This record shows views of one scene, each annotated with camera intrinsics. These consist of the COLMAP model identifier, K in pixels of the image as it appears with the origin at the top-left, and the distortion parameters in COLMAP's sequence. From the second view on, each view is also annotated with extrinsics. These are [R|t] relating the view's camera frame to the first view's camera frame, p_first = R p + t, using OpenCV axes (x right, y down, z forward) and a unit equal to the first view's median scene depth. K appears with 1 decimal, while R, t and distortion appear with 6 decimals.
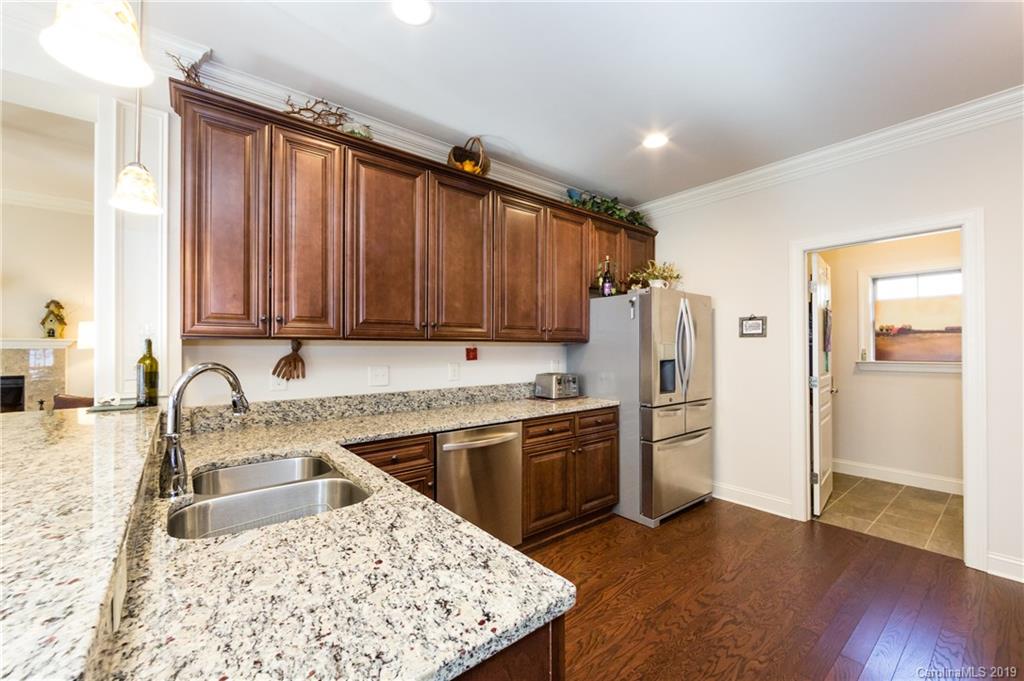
lens RADIAL K [[408.0, 0, 512.9], [0, 408.0, 344.6], [0, 0, 1]] dist [-0.002423, -0.000247]
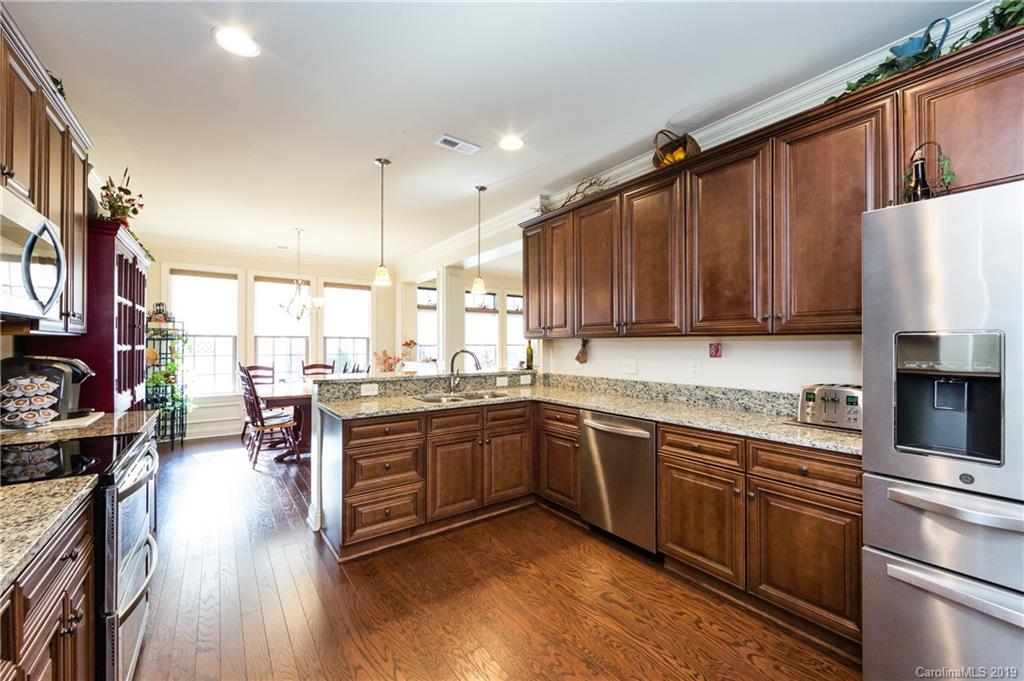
lens RADIAL K [[404.3, 0, 509.0], [0, 404.3, 339.9], [0, 0, 1]] dist [0.000216, -0.000068]
pose [[-0.047513, -0.008098, -0.998838, 0.776822], [0.010755, 0.999905, -0.008618, 0.002901], [0.998813, -0.011152, -0.047421, 0.577171]]
